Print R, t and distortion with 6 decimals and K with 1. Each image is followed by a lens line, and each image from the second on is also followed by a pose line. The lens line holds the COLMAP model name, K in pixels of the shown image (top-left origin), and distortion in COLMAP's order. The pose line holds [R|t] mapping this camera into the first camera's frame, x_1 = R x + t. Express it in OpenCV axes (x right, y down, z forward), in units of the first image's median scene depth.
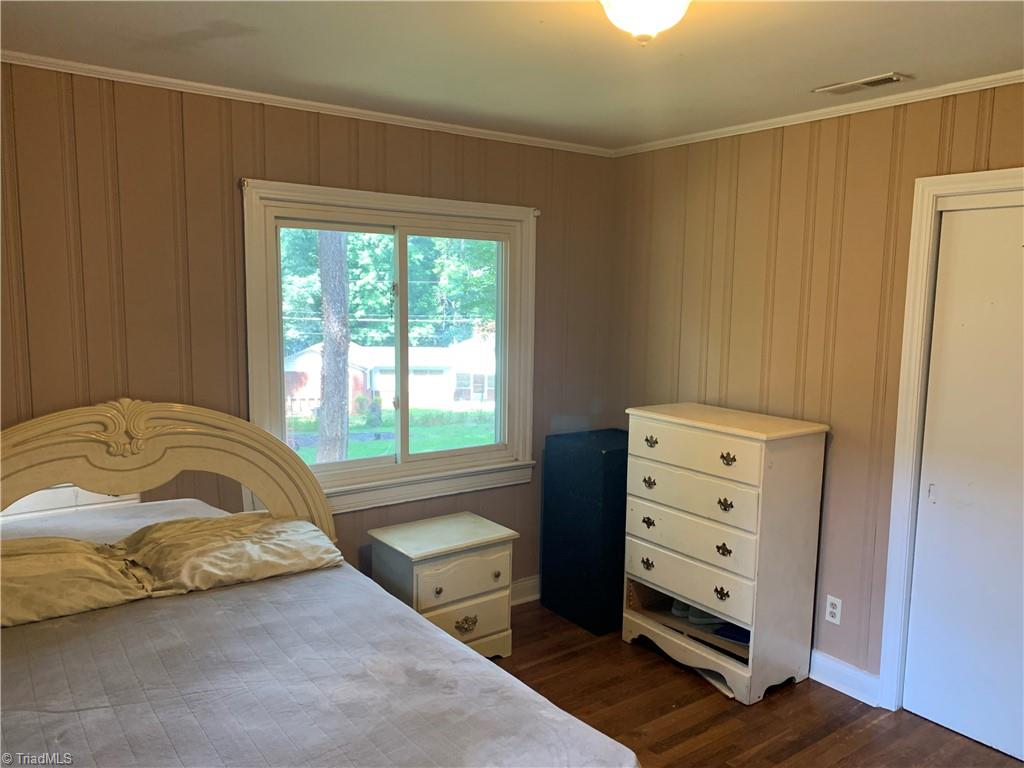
lens RADIAL K [[787.5, 0, 533.9], [0, 787.5, 394.0], [0, 0, 1]] dist [0.033297, -0.038217]
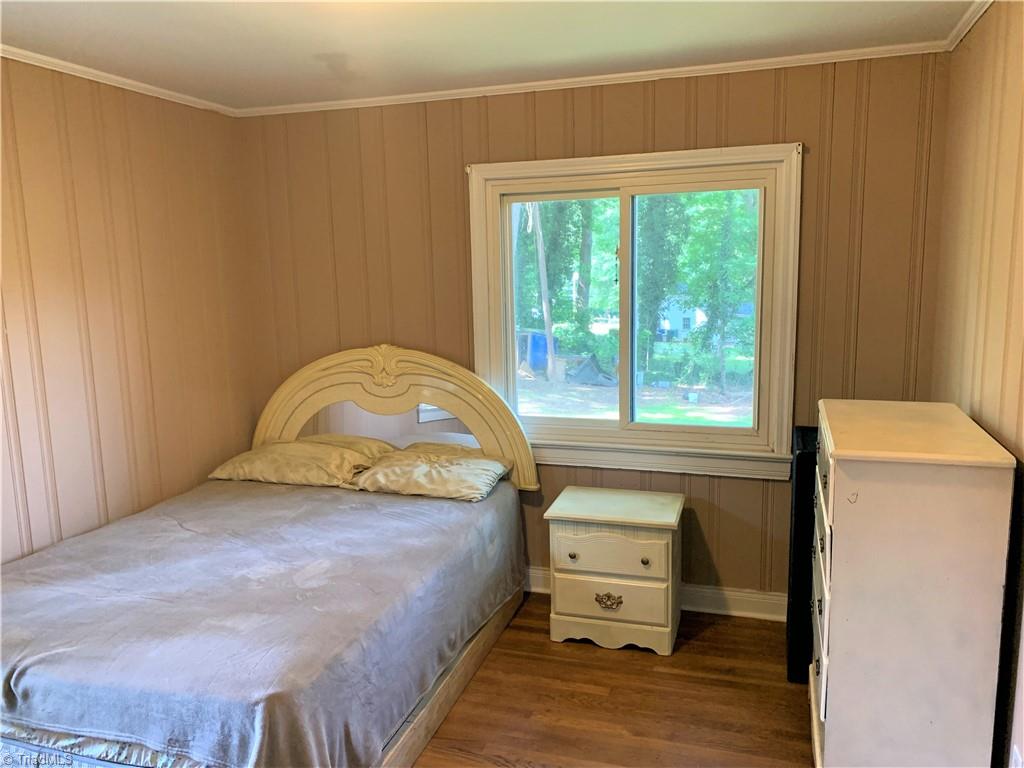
lens RADIAL K [[787.5, 0, 531.6], [0, 787.5, 397.0], [0, 0, 1]] dist [0.033297, -0.038217]
pose [[0.568661, 0.101652, -0.816267, 0.703469], [-0.075460, 0.994597, 0.071290, -0.018867], [0.819103, 0.021056, 0.573259, 0.416416]]
